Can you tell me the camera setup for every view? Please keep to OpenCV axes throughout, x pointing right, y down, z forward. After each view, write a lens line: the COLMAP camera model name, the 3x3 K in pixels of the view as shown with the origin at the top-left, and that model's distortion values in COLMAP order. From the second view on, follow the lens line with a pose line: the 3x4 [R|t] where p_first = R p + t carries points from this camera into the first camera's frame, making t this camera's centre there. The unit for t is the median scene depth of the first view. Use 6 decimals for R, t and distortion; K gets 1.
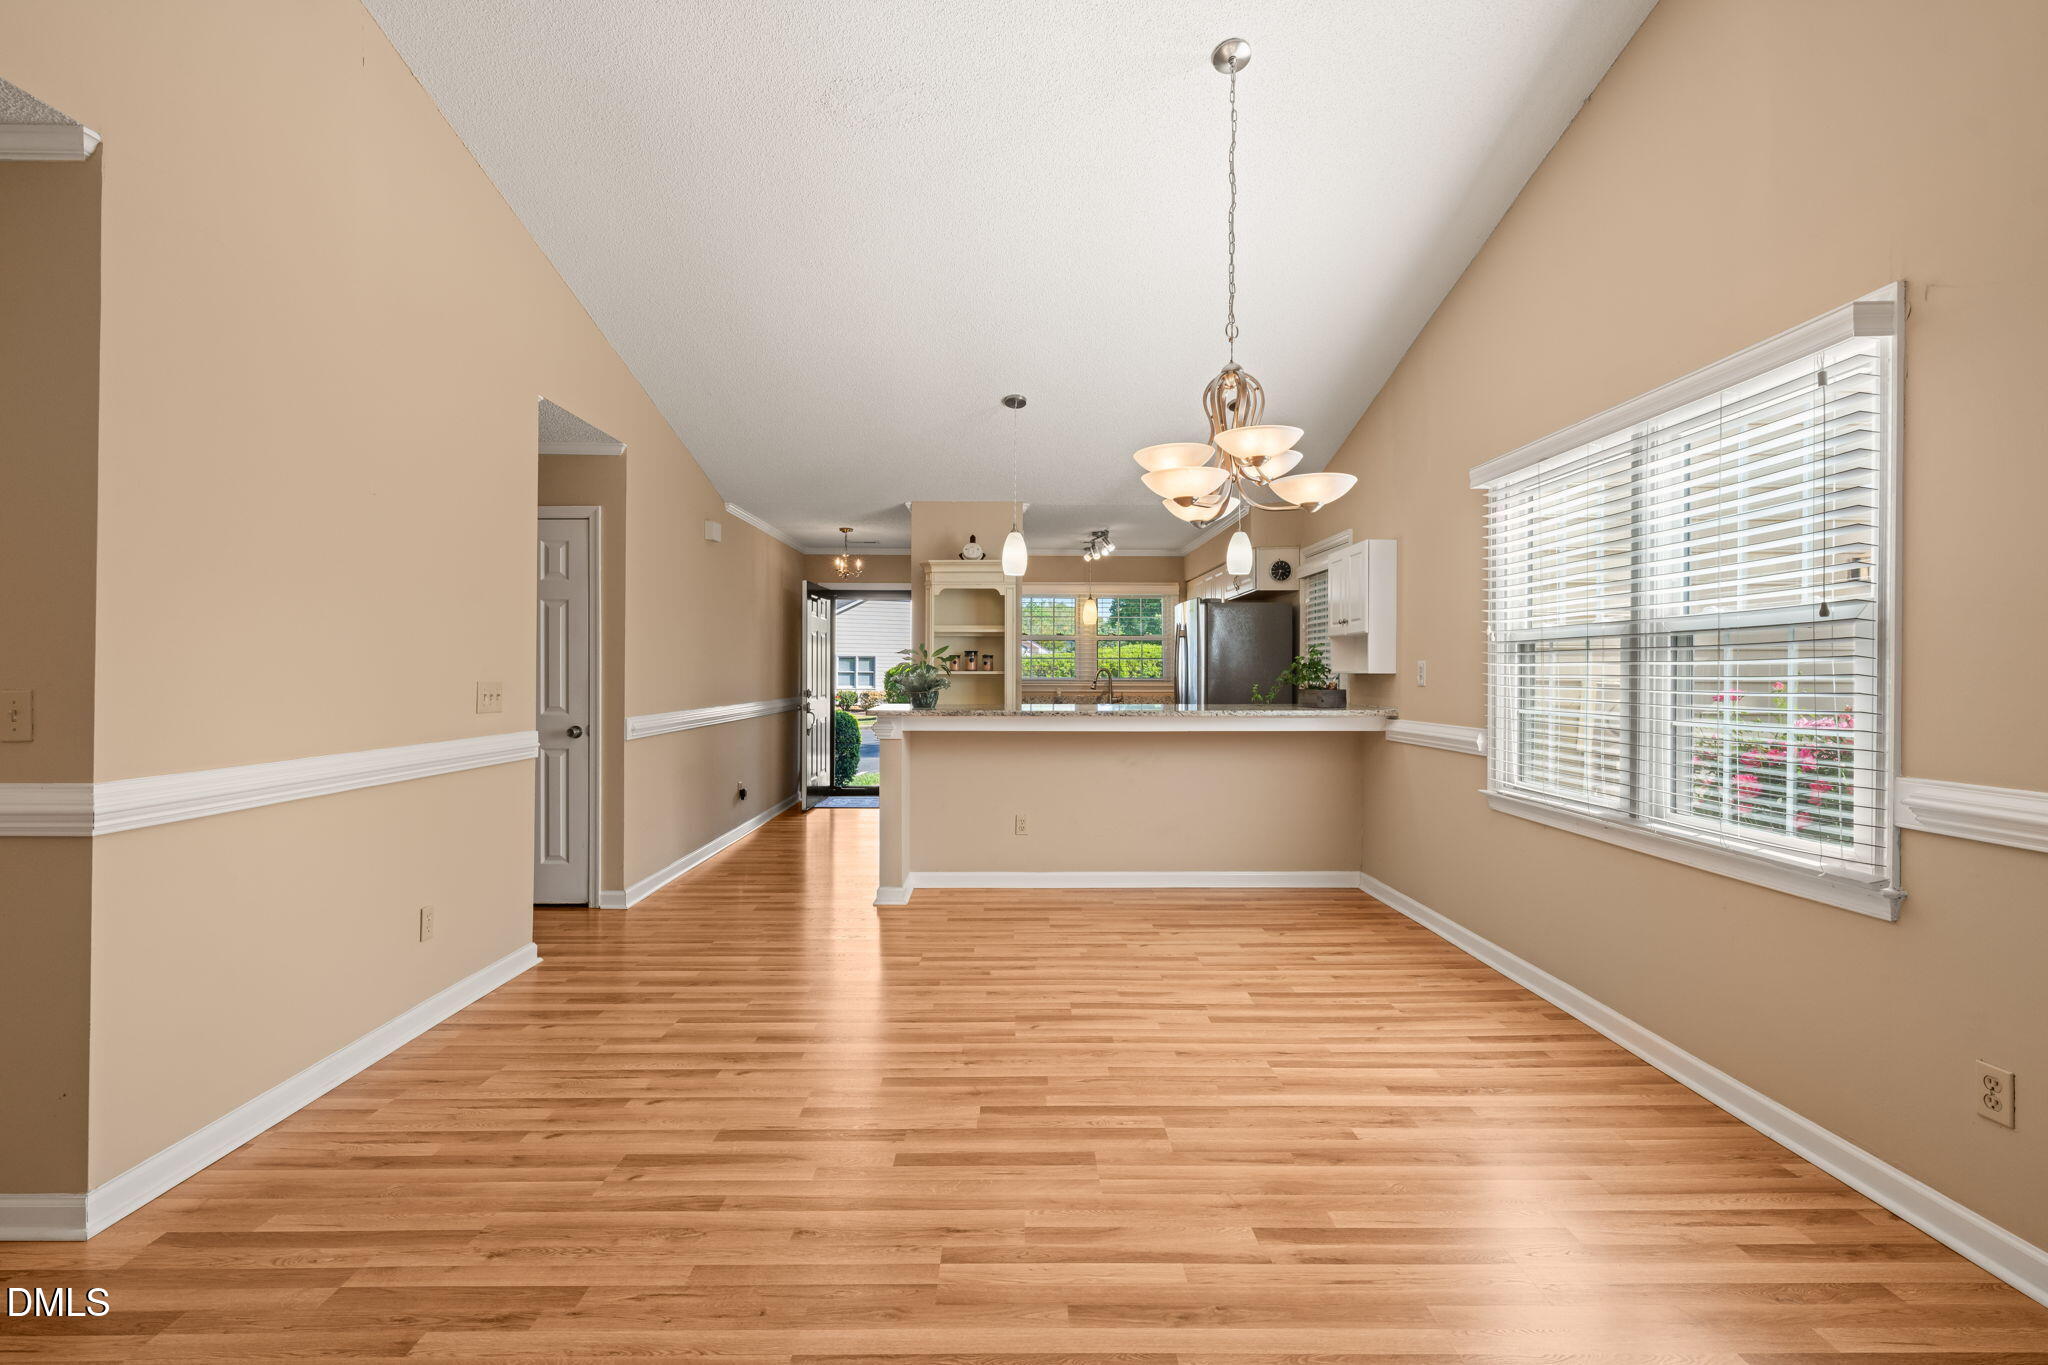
lens RADIAL K [[908.1, 0, 1013.8], [0, 908.1, 673.4], [0, 0, 1]] dist [-0.000221, -0.000602]
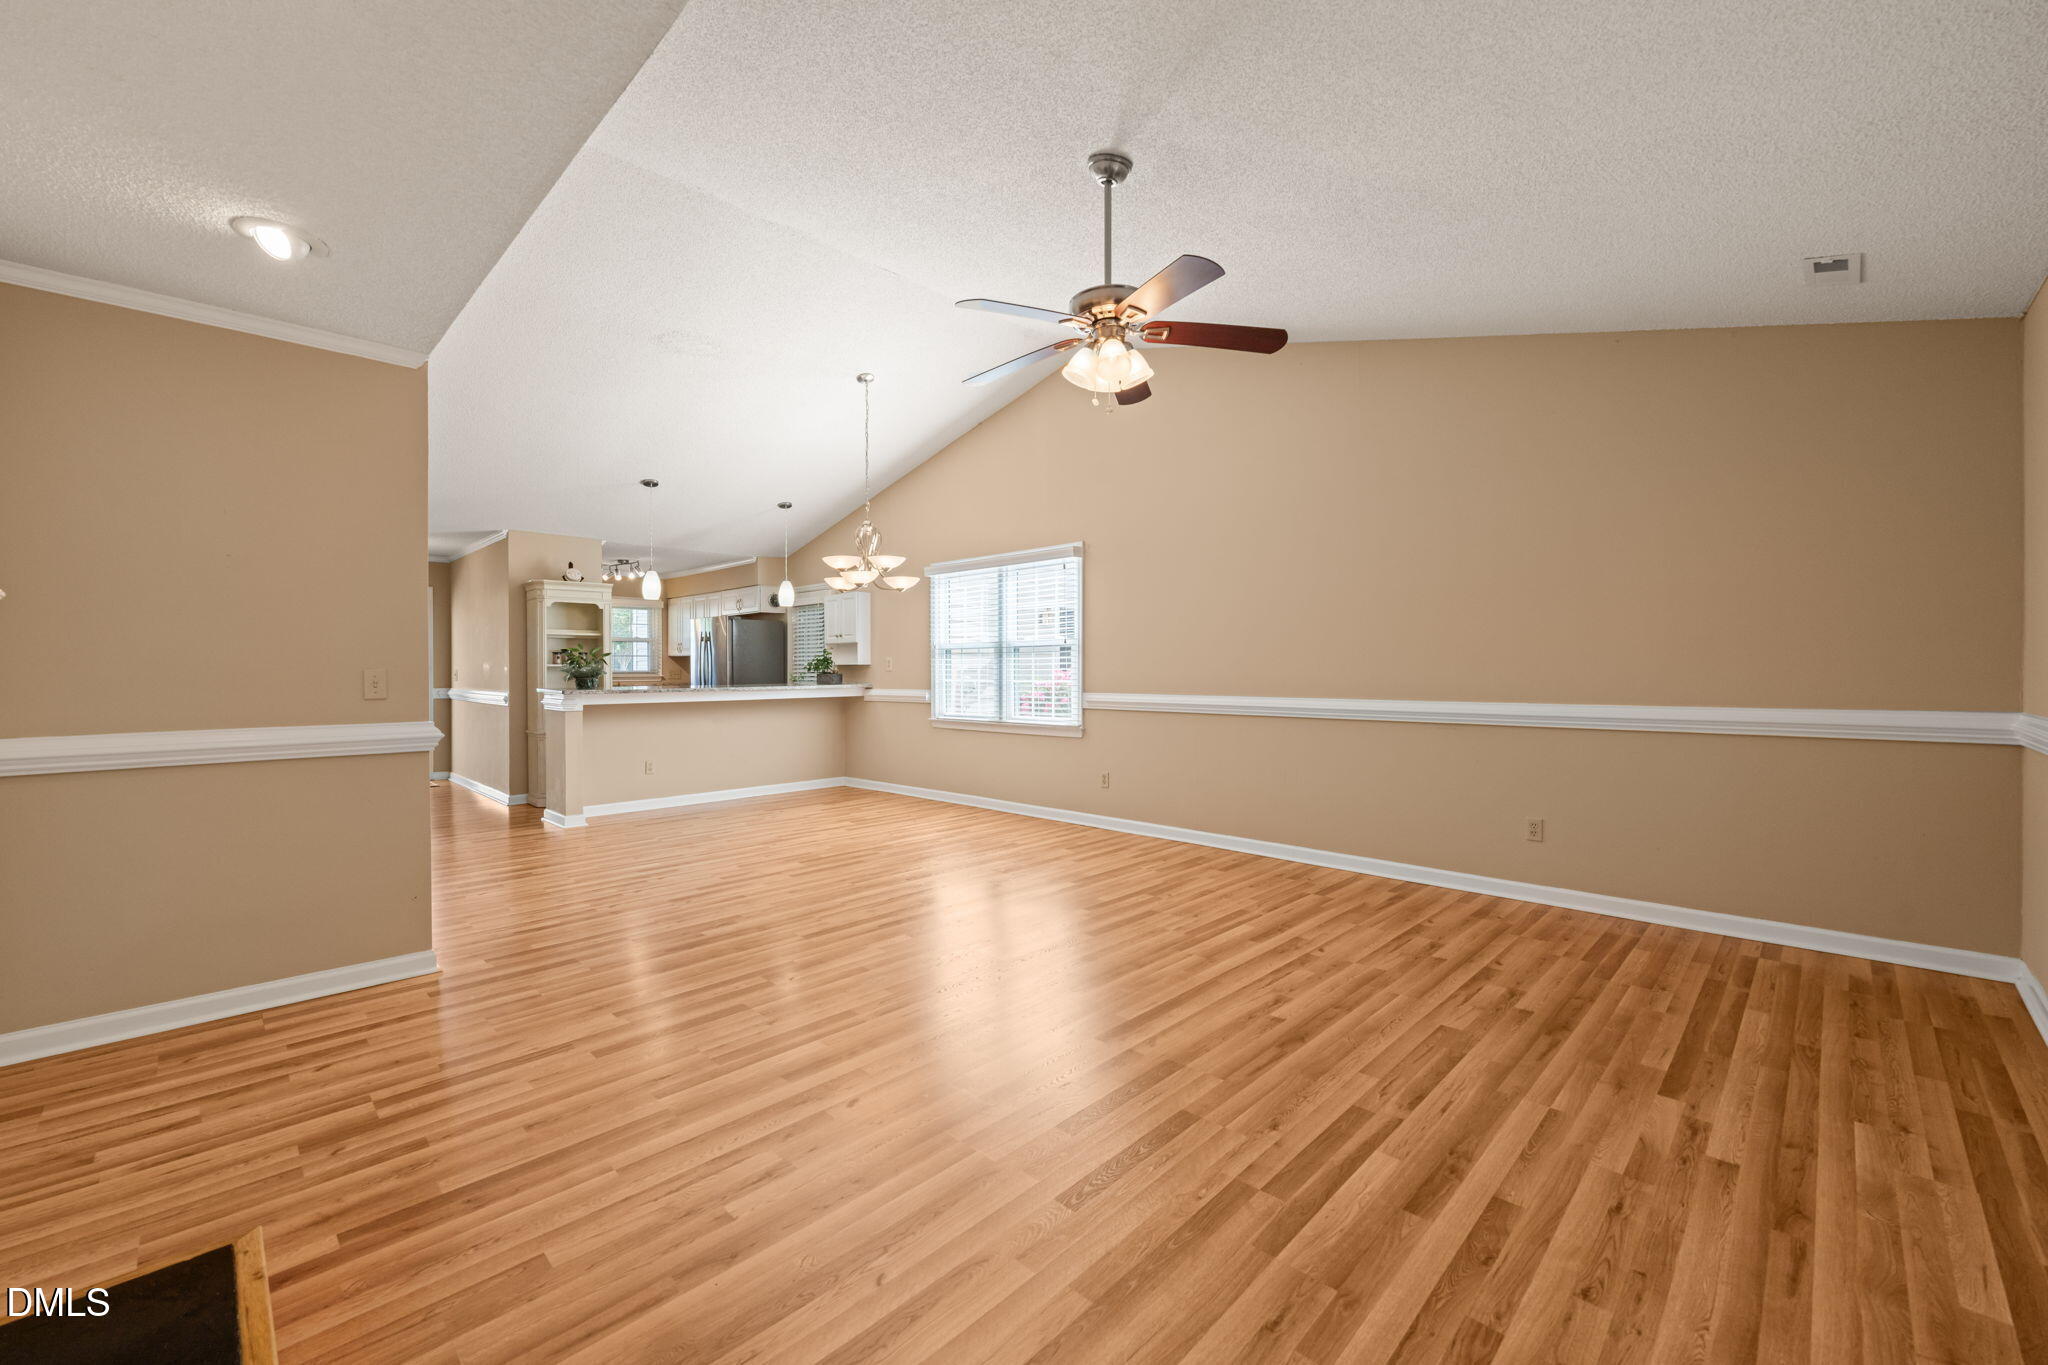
lens RADIAL K [[781.7, 0, 992.5], [0, 781.7, 677.9], [0, 0, 1]] dist [0.000080, 0.000205]
pose [[0.735047, -0.014684, 0.677857, -0.763325], [0.006132, 0.999869, 0.015011, 0.008945], [-0.677988, -0.006877, 0.735041, -0.551145]]
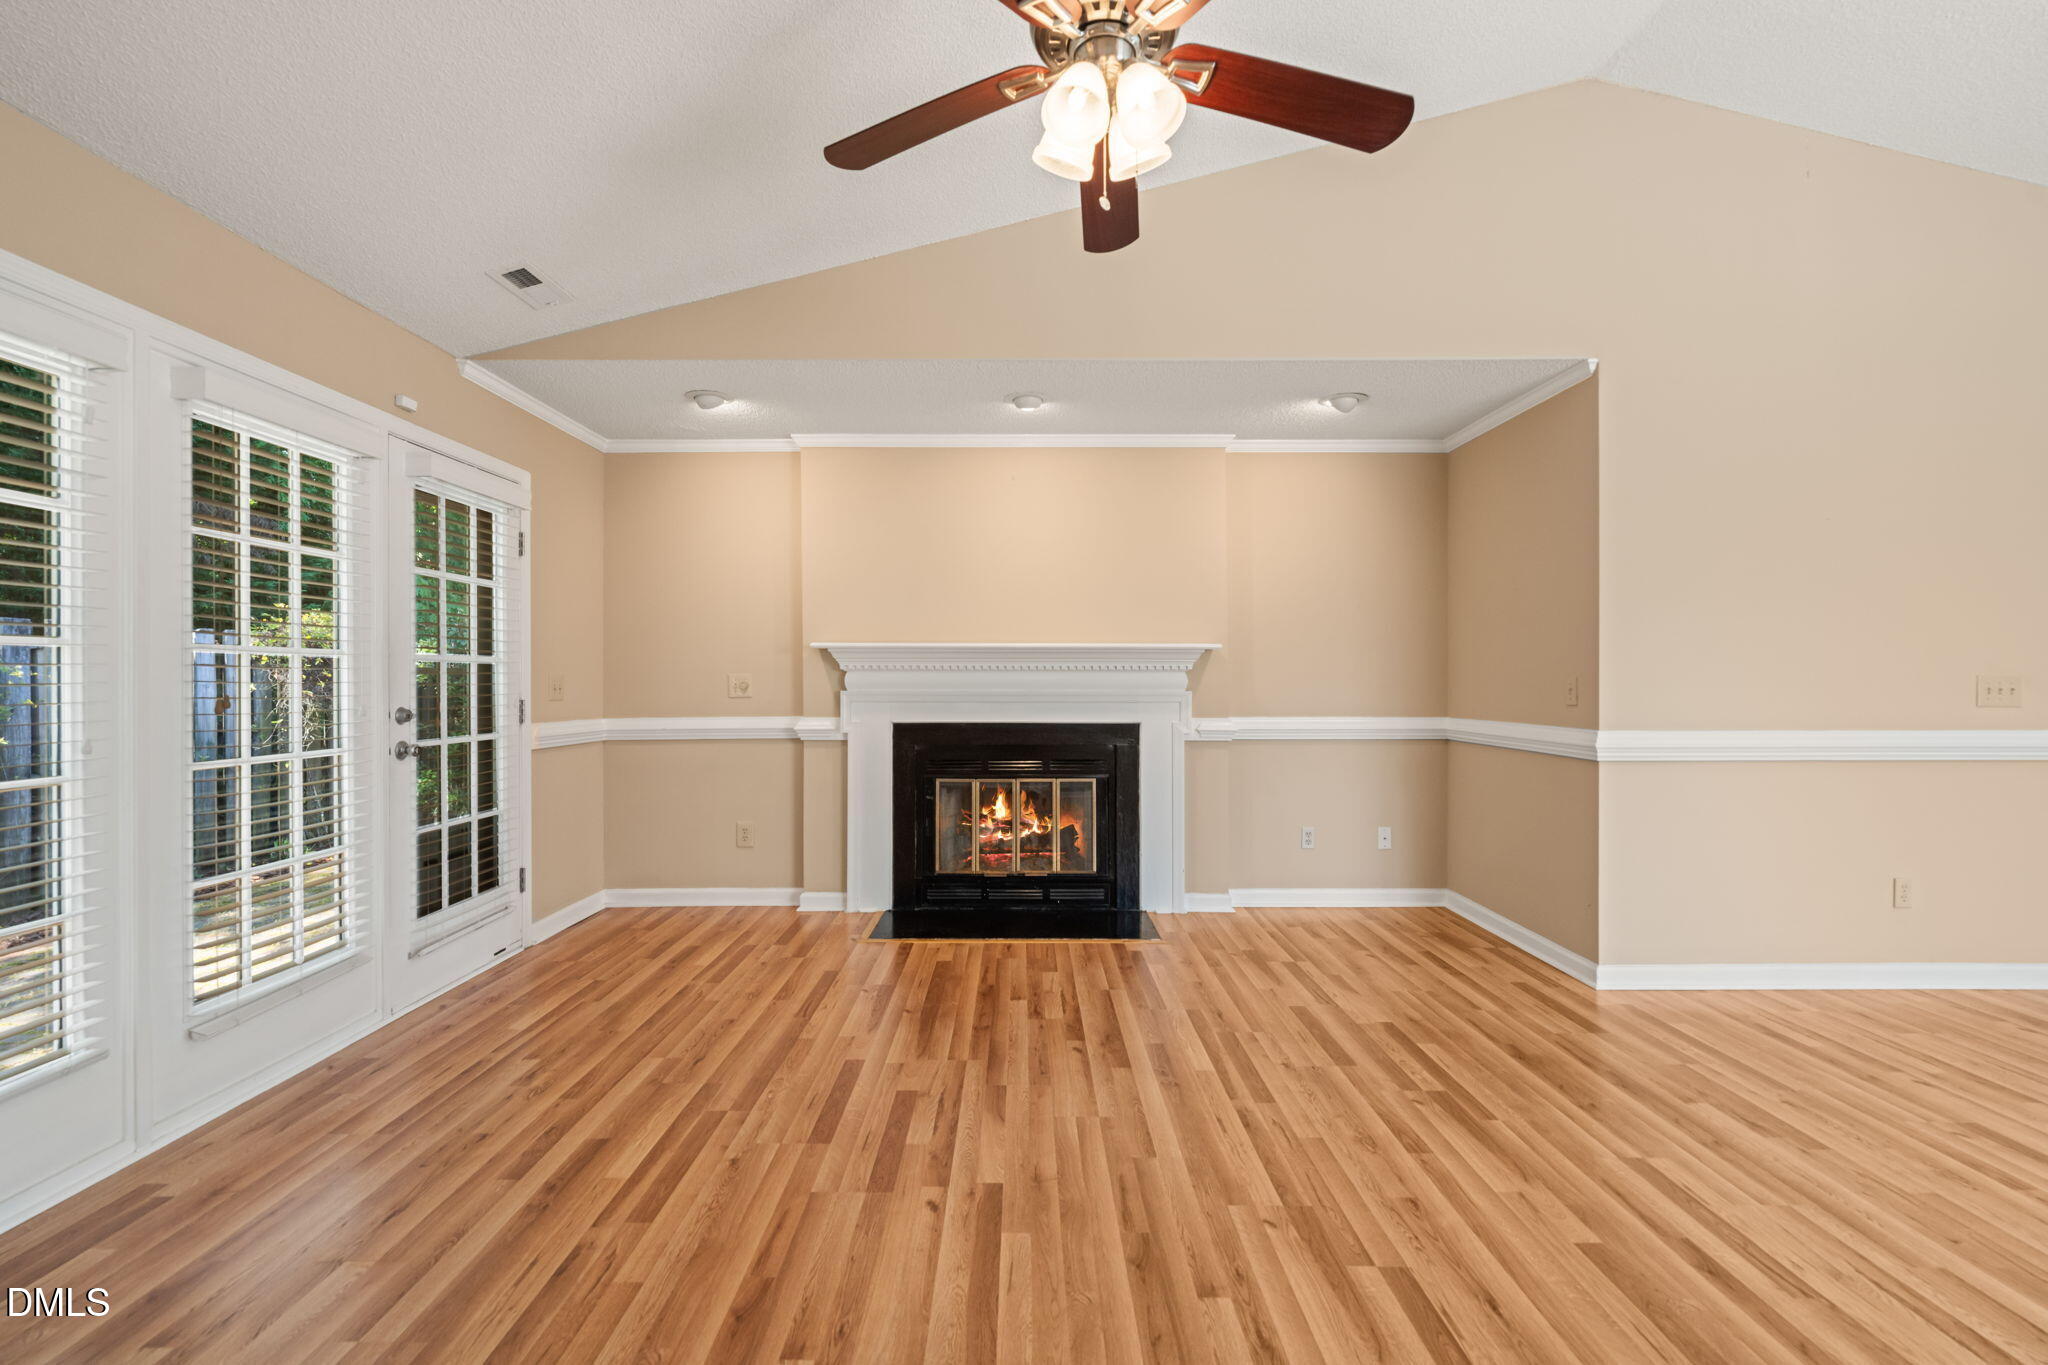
lens RADIAL K [[888.9, 0, 1042.6], [0, 888.9, 667.1], [0, 0, 1]] dist [-0.000643, -0.000389]
pose [[0.018388, -0.017036, -0.999686, 0.415636], [0.003311, 0.999850, -0.016978, 0.015188], [0.999825, -0.002997, 0.018441, -0.061363]]
